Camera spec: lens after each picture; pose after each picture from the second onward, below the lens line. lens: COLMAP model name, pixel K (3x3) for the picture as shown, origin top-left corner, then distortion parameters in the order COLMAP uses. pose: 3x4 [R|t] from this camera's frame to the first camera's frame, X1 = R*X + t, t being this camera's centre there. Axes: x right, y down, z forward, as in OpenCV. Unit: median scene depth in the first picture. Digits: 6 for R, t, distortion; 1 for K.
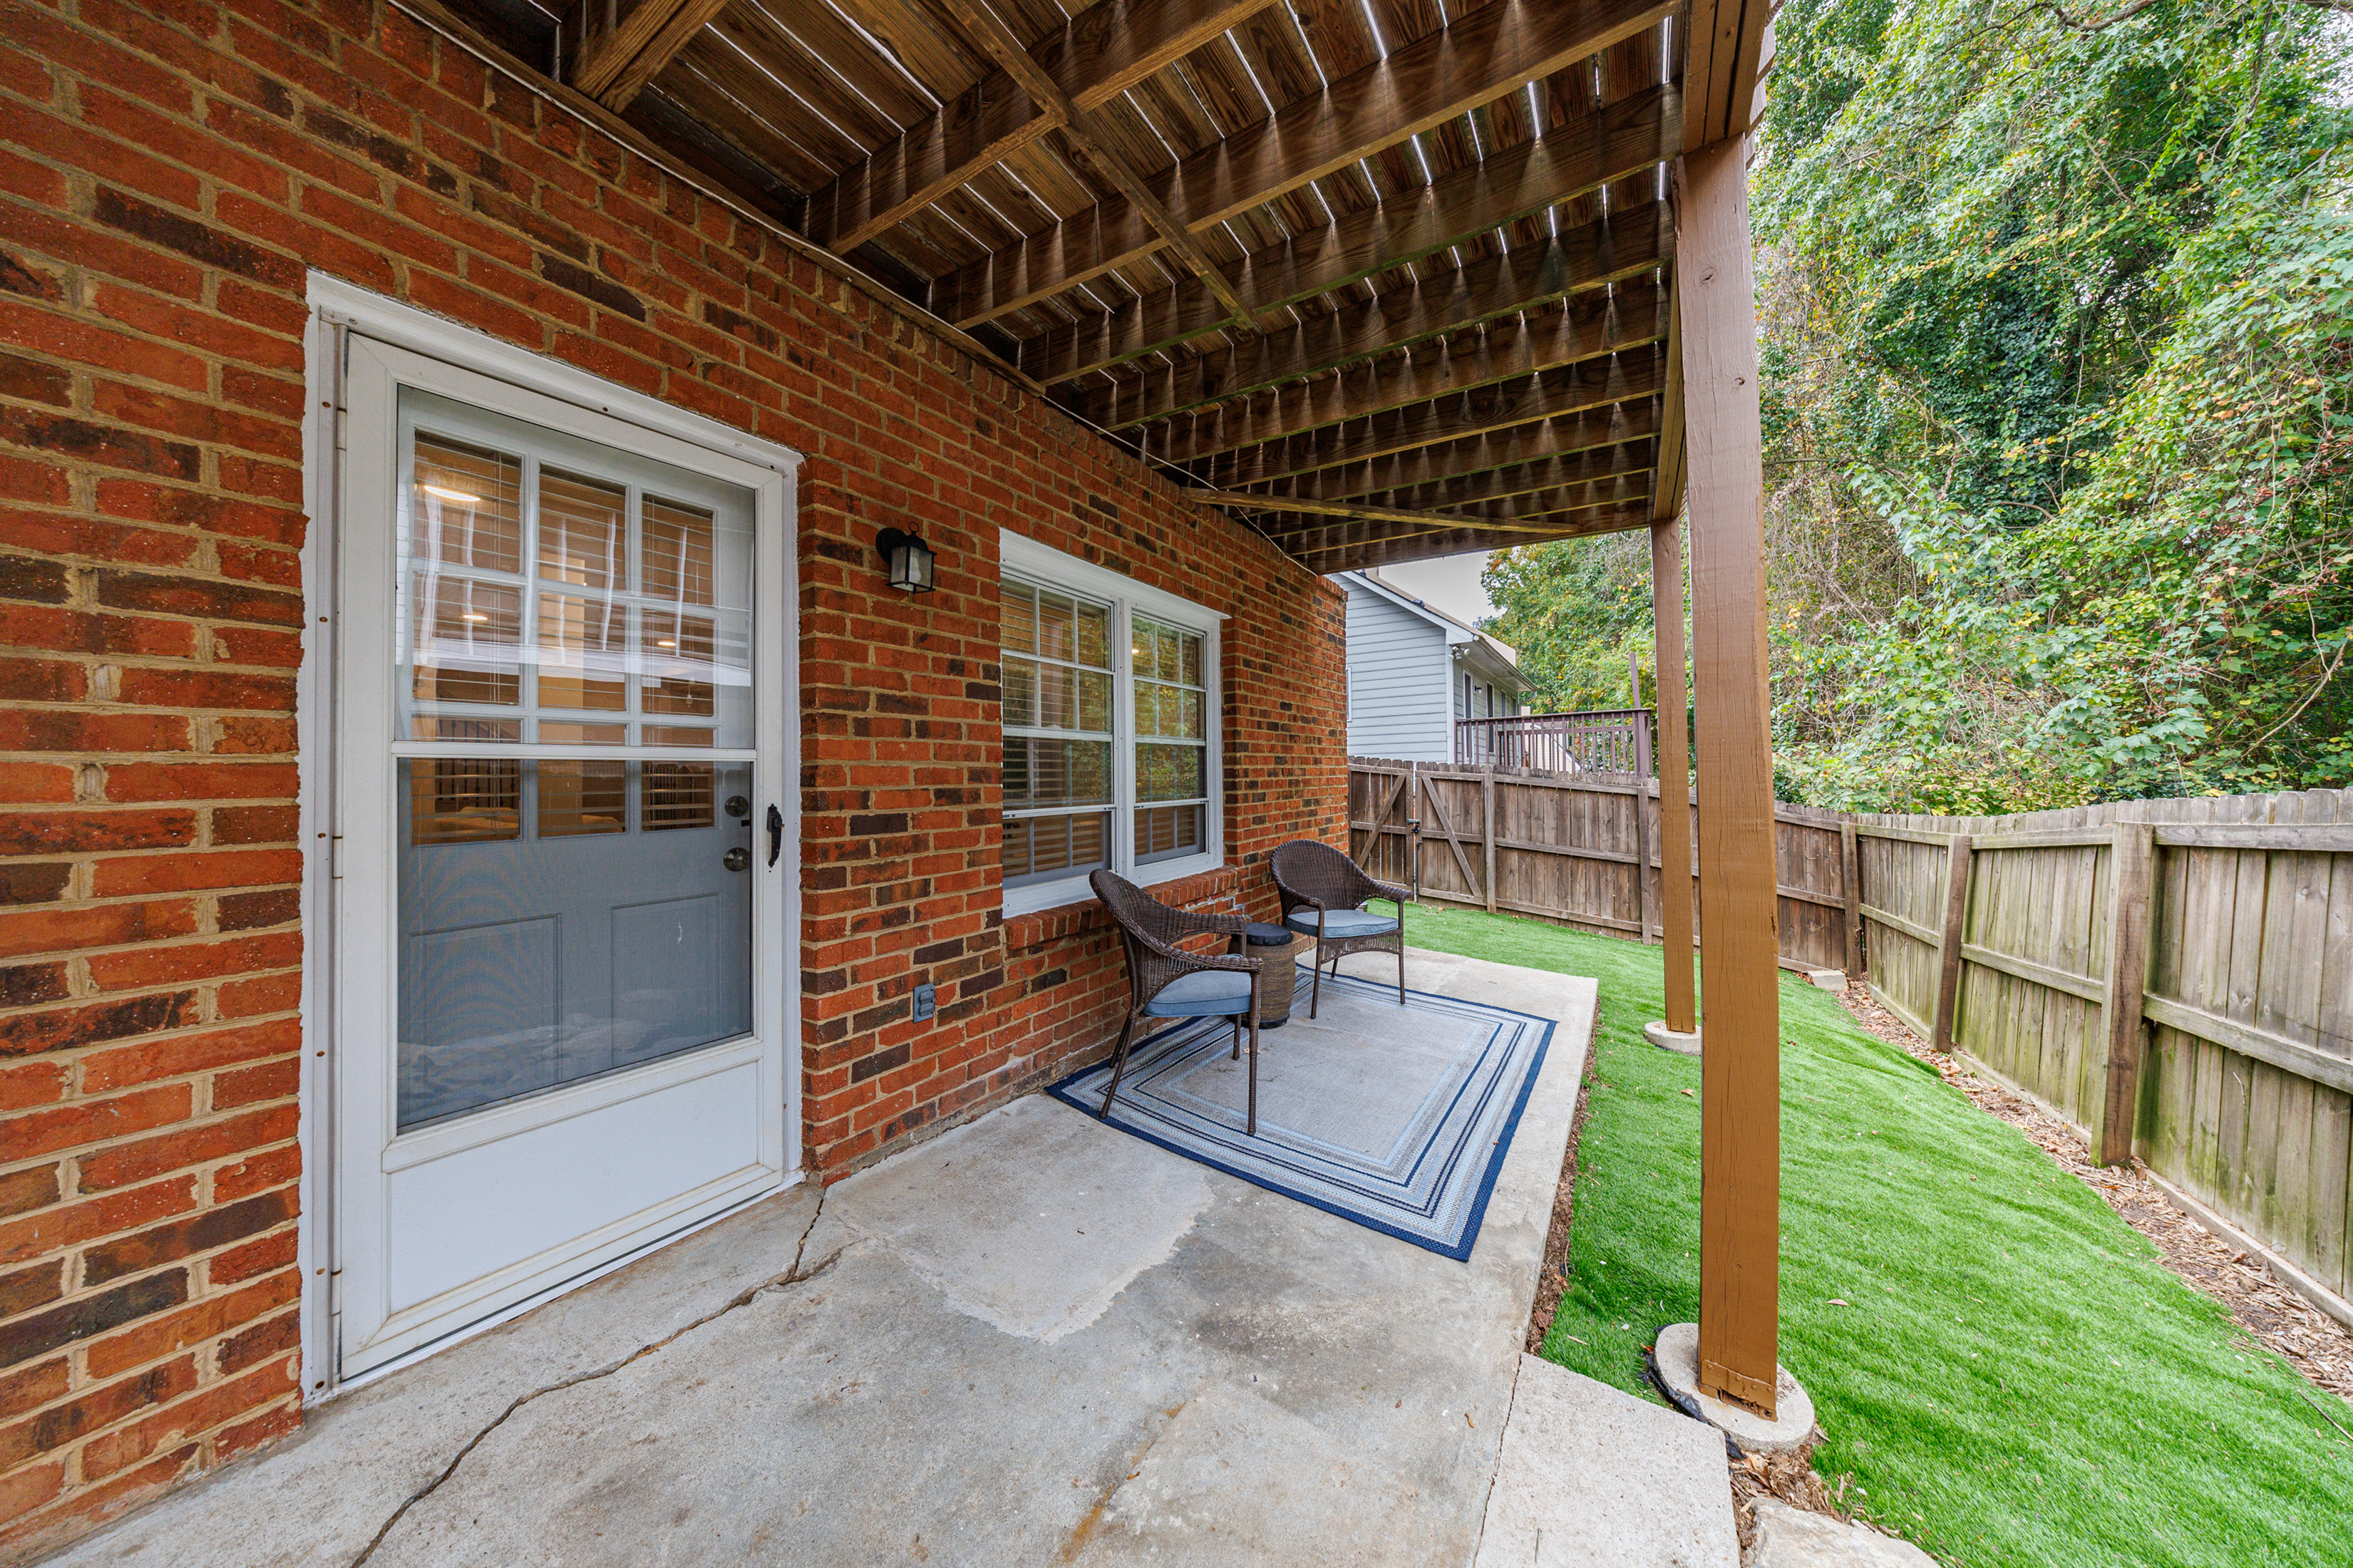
lens RADIAL K [[714.2, 0, 1178.3], [0, 714.2, 770.2], [0, 0, 1]] dist [0.008187, 0.000070]
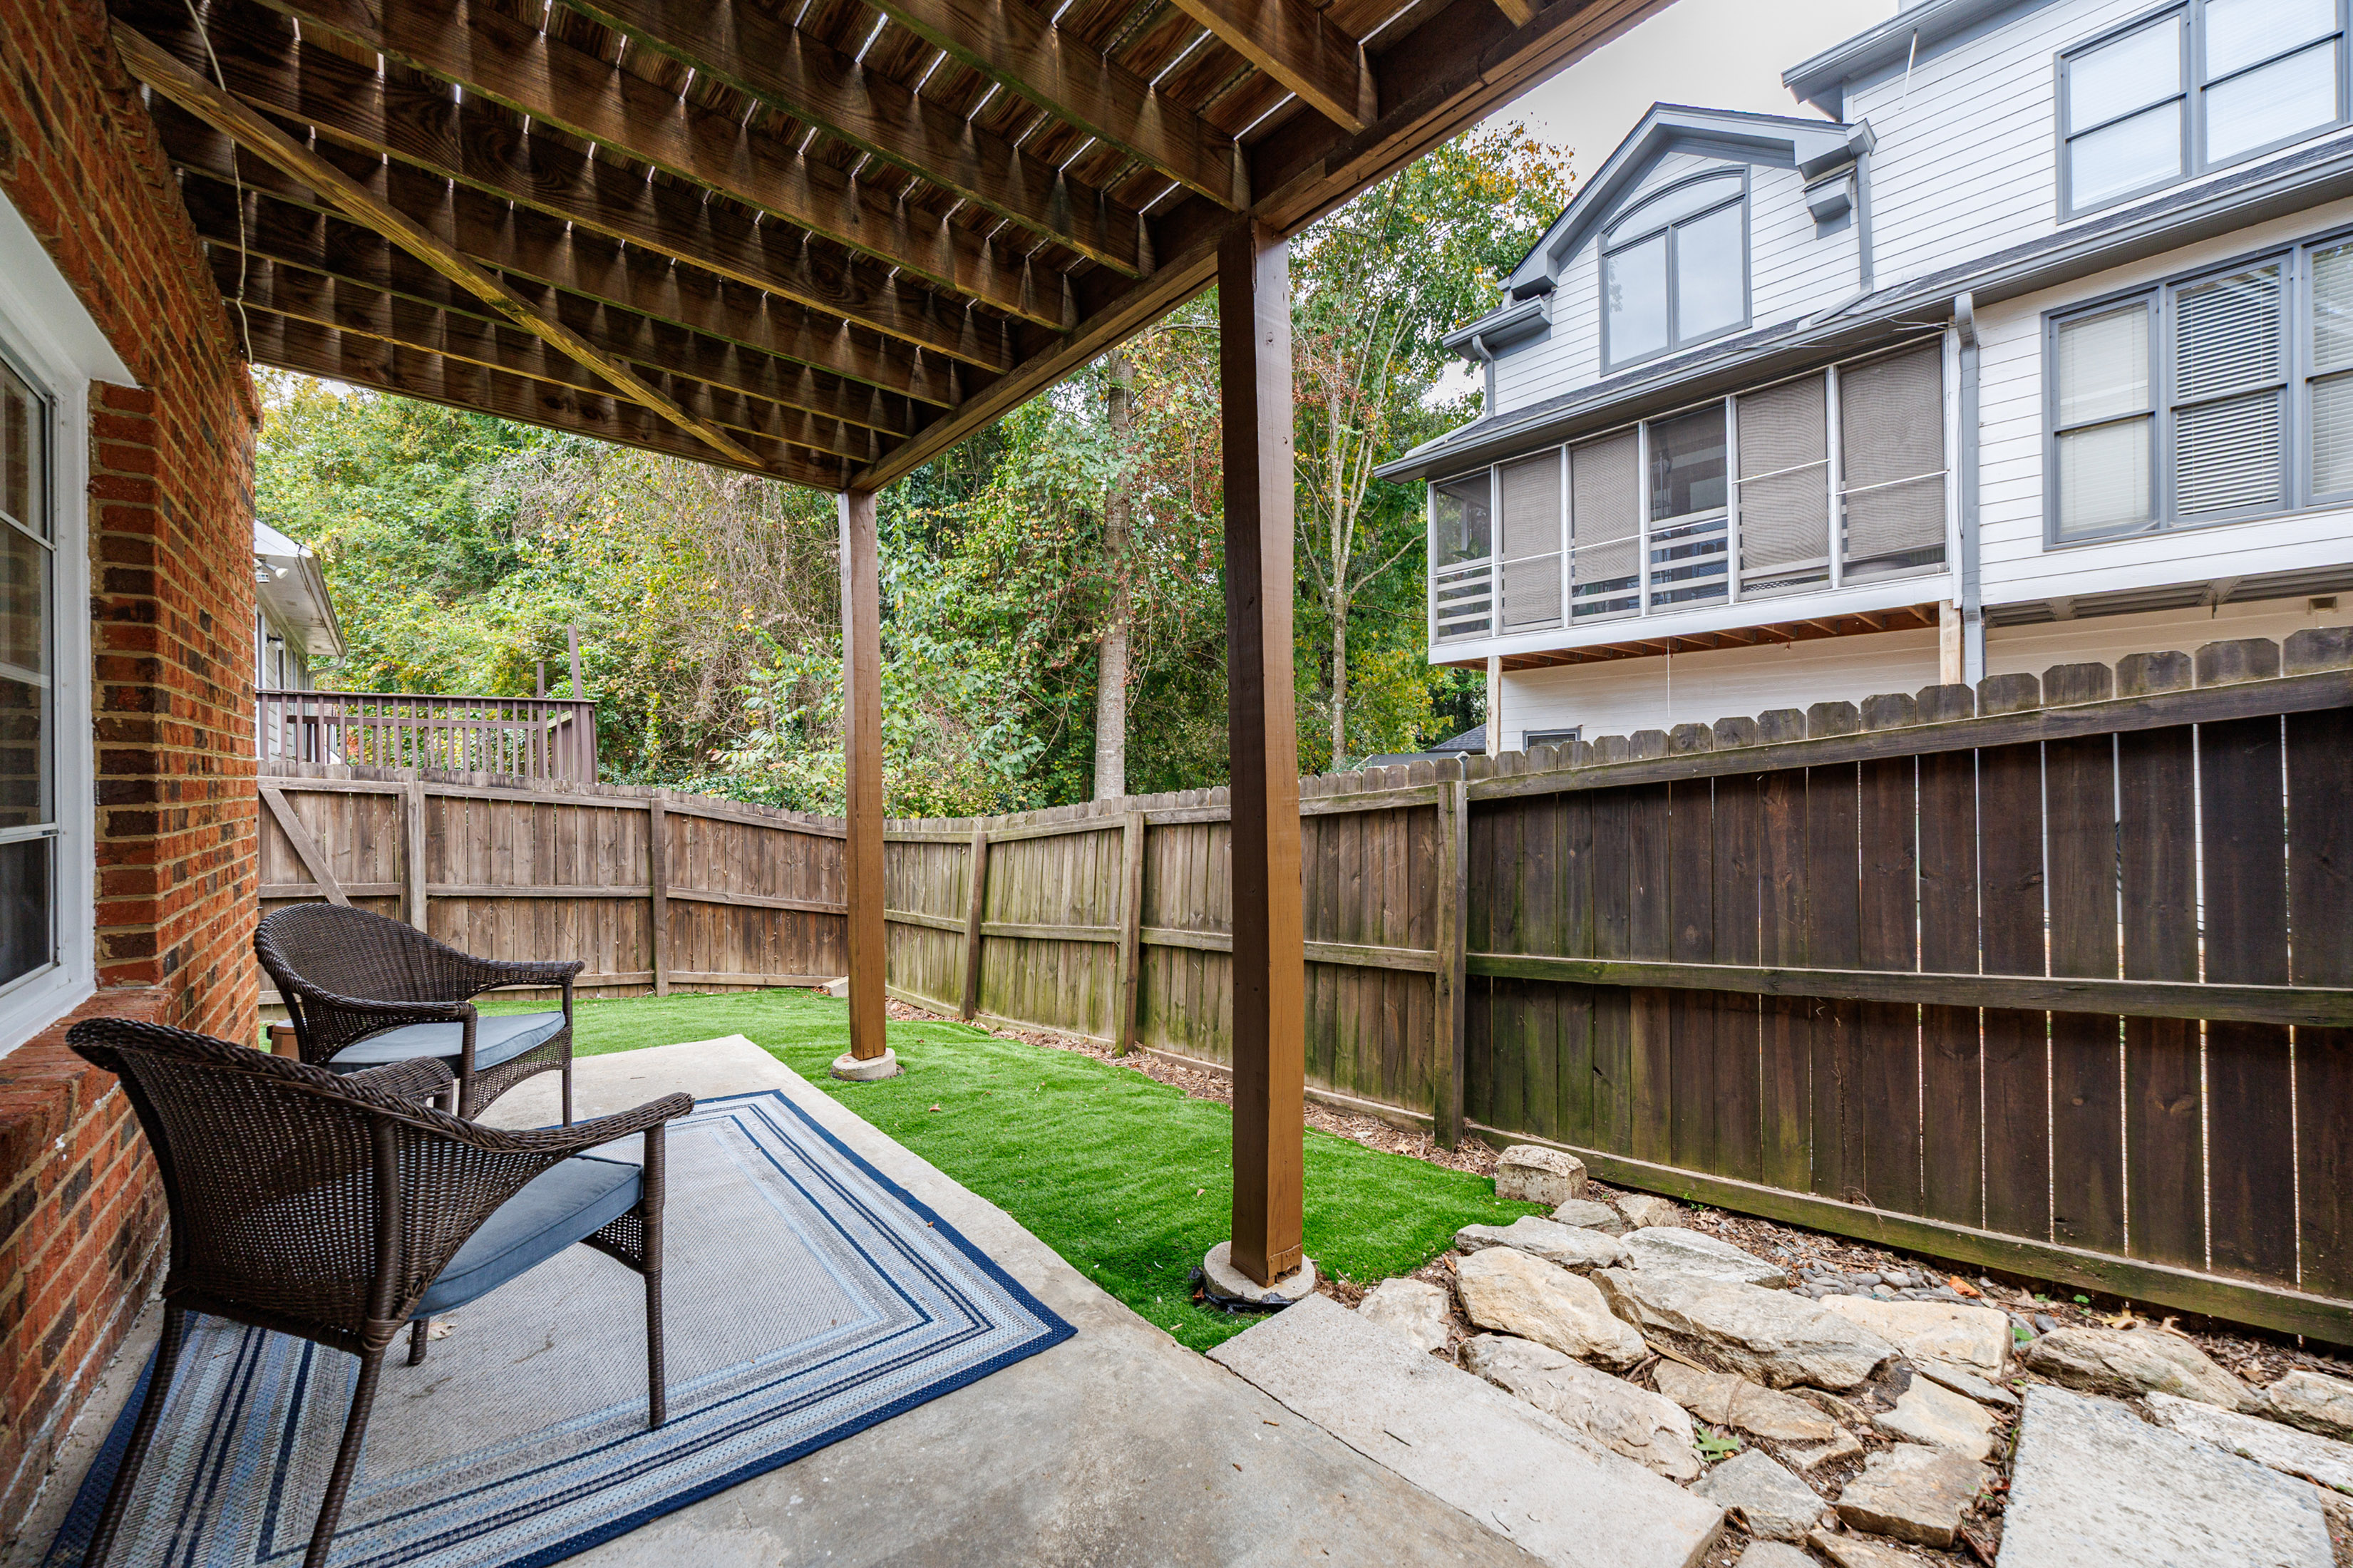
lens RADIAL K [[917.2, 0, 1178.4], [0, 917.2, 786.9], [0, 0, 1]] dist [0.009252, -0.000234]
pose [[0.282963, 0.003449, 0.959125, -0.292987], [-0.002018, 0.999993, -0.003001, 0.020771], [-0.959129, -0.001086, 0.282968, 0.278225]]
